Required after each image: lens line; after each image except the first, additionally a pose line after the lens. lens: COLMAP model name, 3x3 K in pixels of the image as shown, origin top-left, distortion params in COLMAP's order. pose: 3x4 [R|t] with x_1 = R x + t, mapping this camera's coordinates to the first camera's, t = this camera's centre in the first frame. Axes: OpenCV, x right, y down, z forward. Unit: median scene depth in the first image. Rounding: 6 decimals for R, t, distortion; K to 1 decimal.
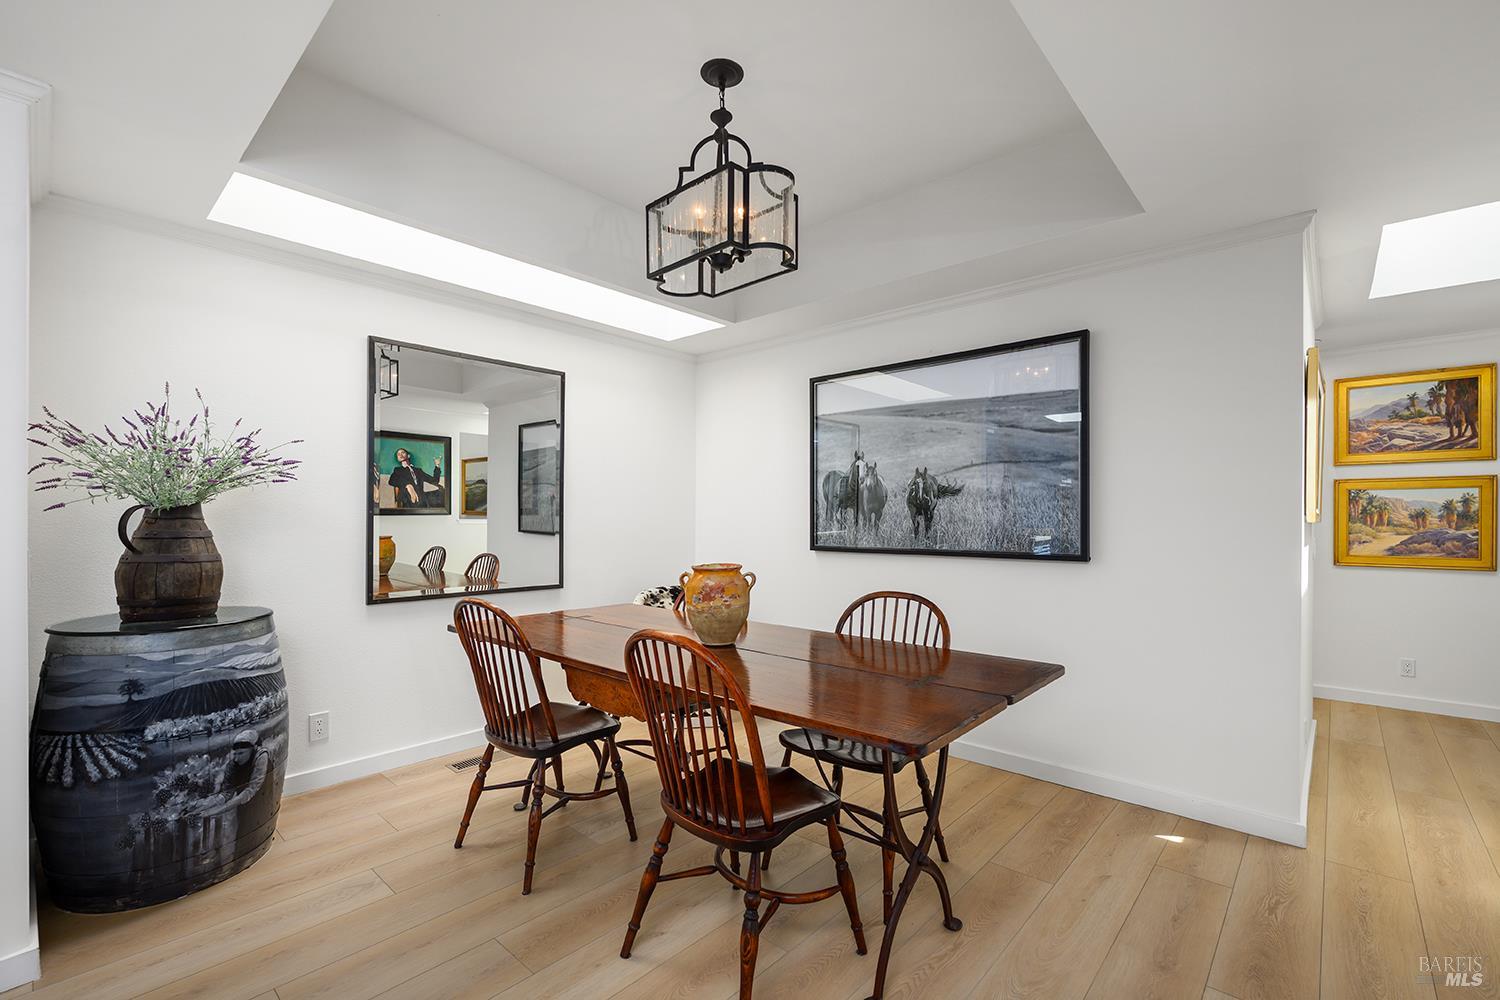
lens RADIAL K [[655.3, 0, 745.2], [0, 655.3, 518.5], [0, 0, 1]] dist [-0.000110, -0.000227]
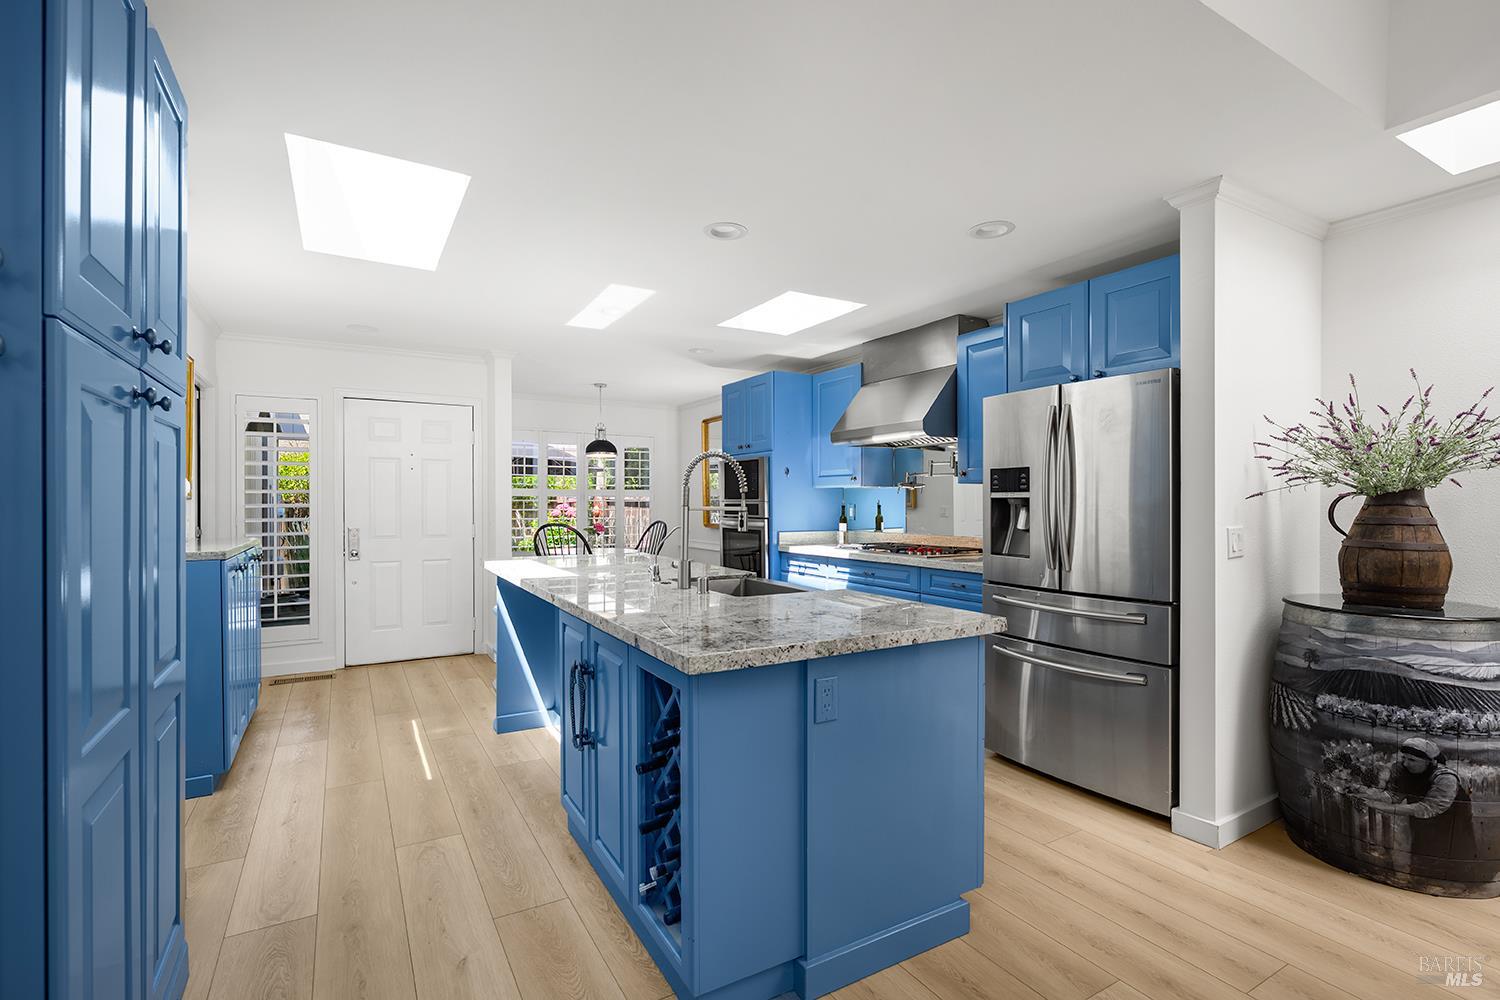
lens RADIAL K [[687.7, 0, 739.8], [0, 687.7, 503.8], [0, 0, 1]] dist [-0.000831, -0.000237]
pose [[-0.306767, -0.000251, -0.951785, 0.270547], [-0.002012, 0.999998, 0.000385, 0.000050], [0.951783, 0.002033, -0.306766, 0.245353]]
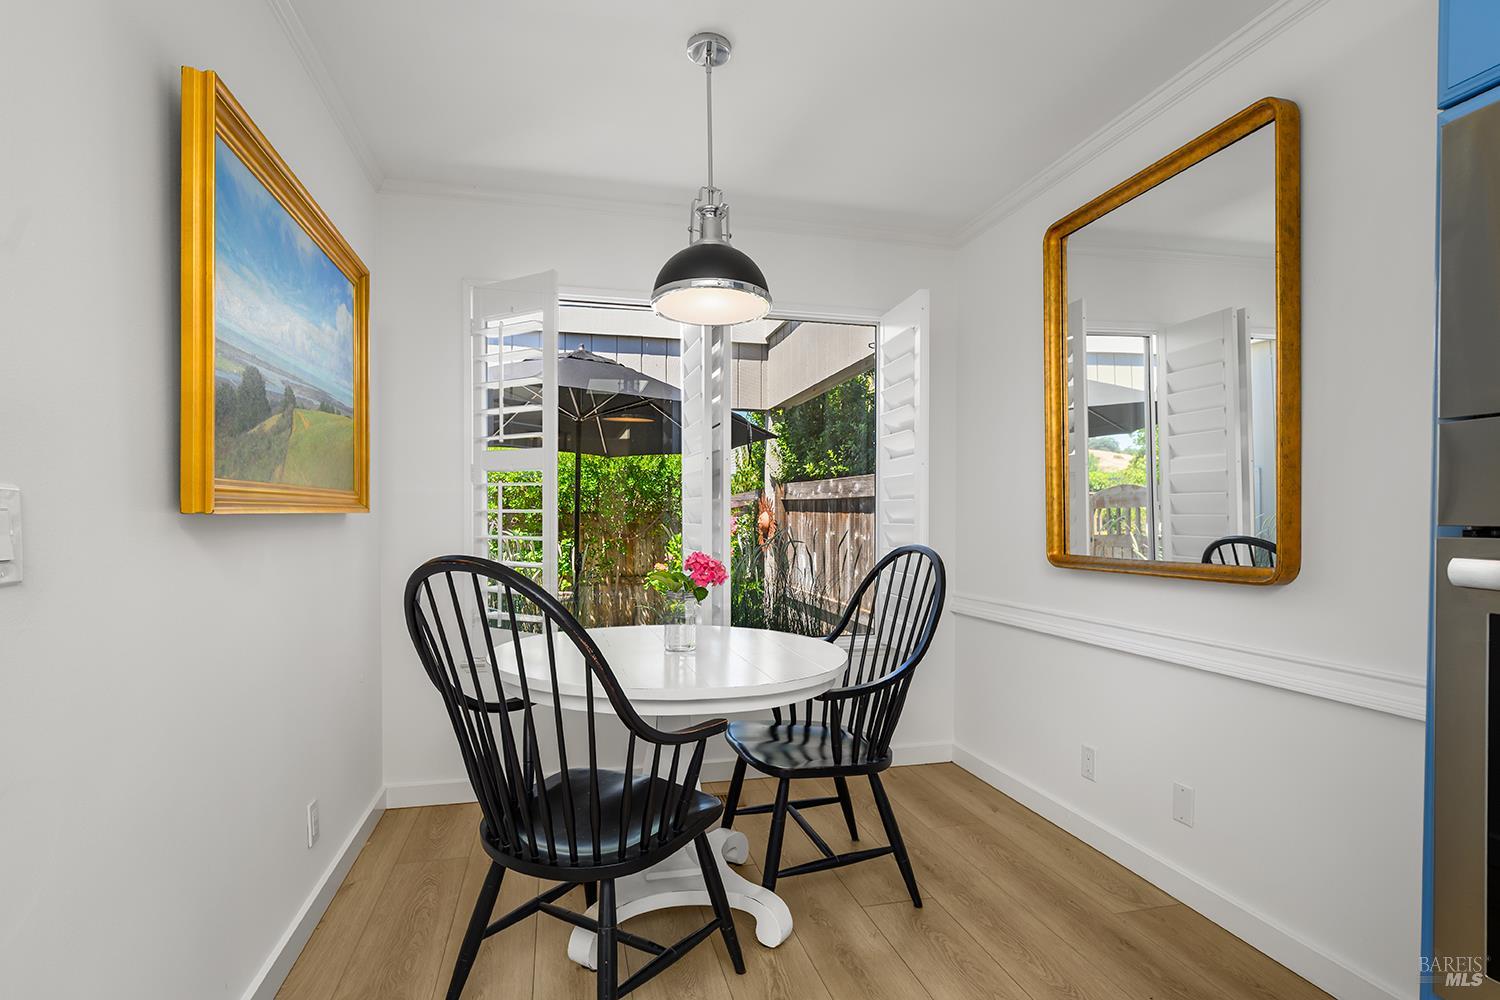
lens RADIAL K [[763.4, 0, 754.0], [0, 763.4, 521.6], [0, 0, 1]] dist [-0.000128, -0.000018]
pose [[-0.541476, 0.003826, -0.840708, -0.973713], [0.000998, 0.999992, 0.003909, 0.027476], [0.840716, 0.001278, -0.541475, -0.374953]]
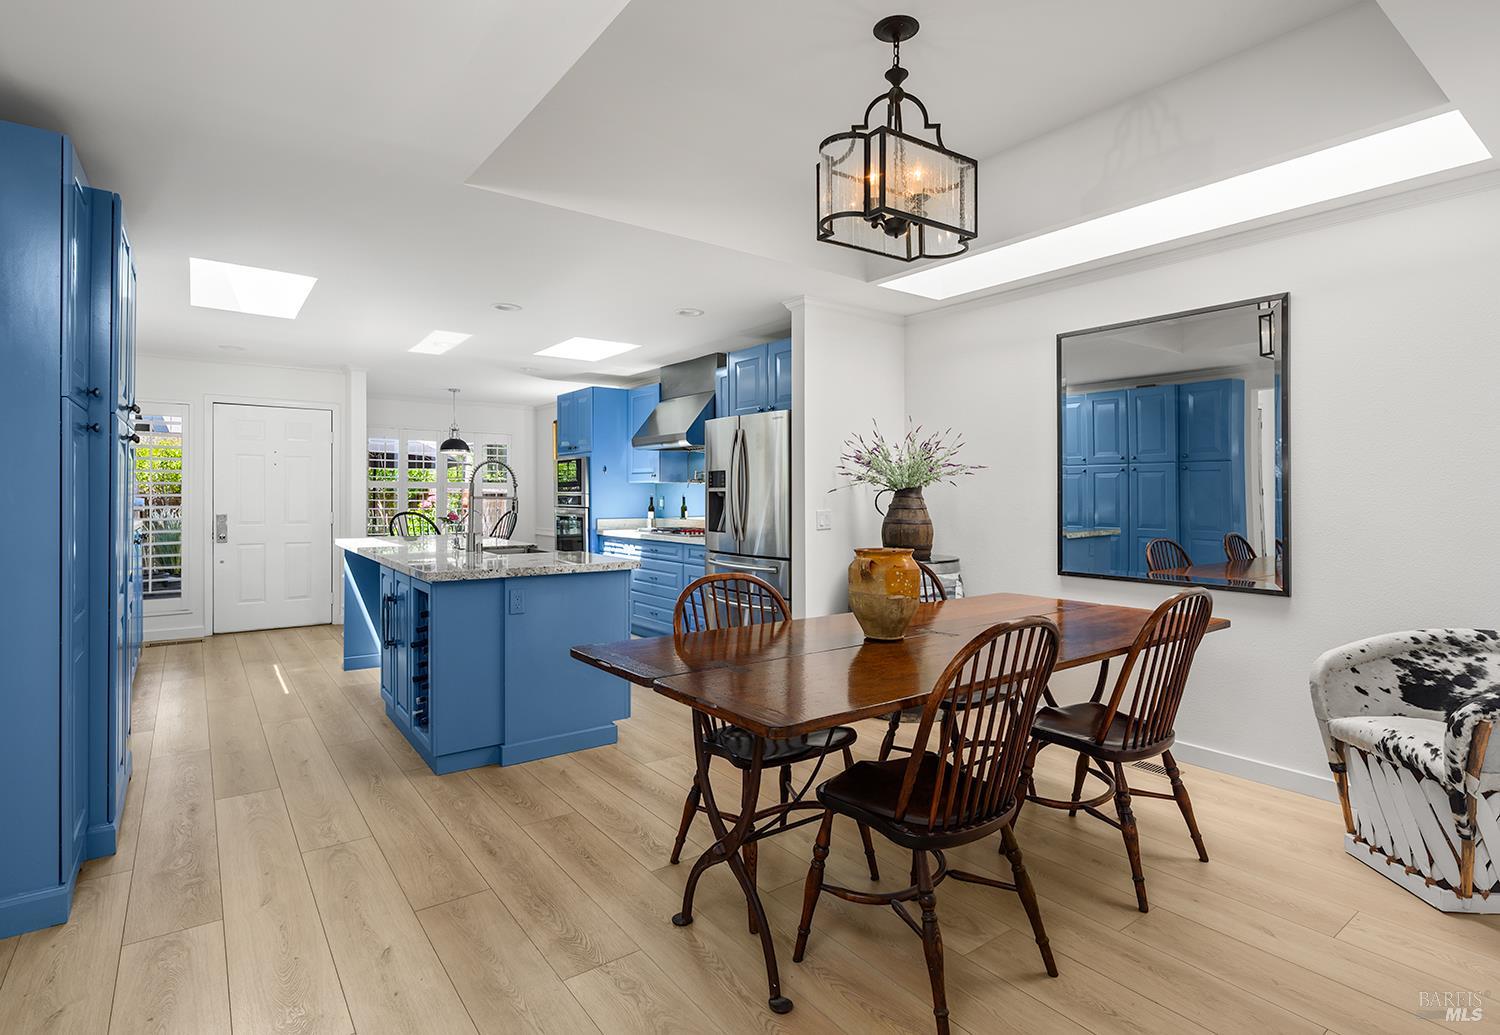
lens RADIAL K [[740.8, 0, 743.1], [0, 740.8, 496.7], [0, 0, 1]] dist [-0.000742, 0.000232]
pose [[-0.193322, -0.002381, -0.981133, 0.681030], [-0.006438, 0.999979, -0.001158, 0.003046], [0.981114, 0.006093, -0.193333, 0.636150]]
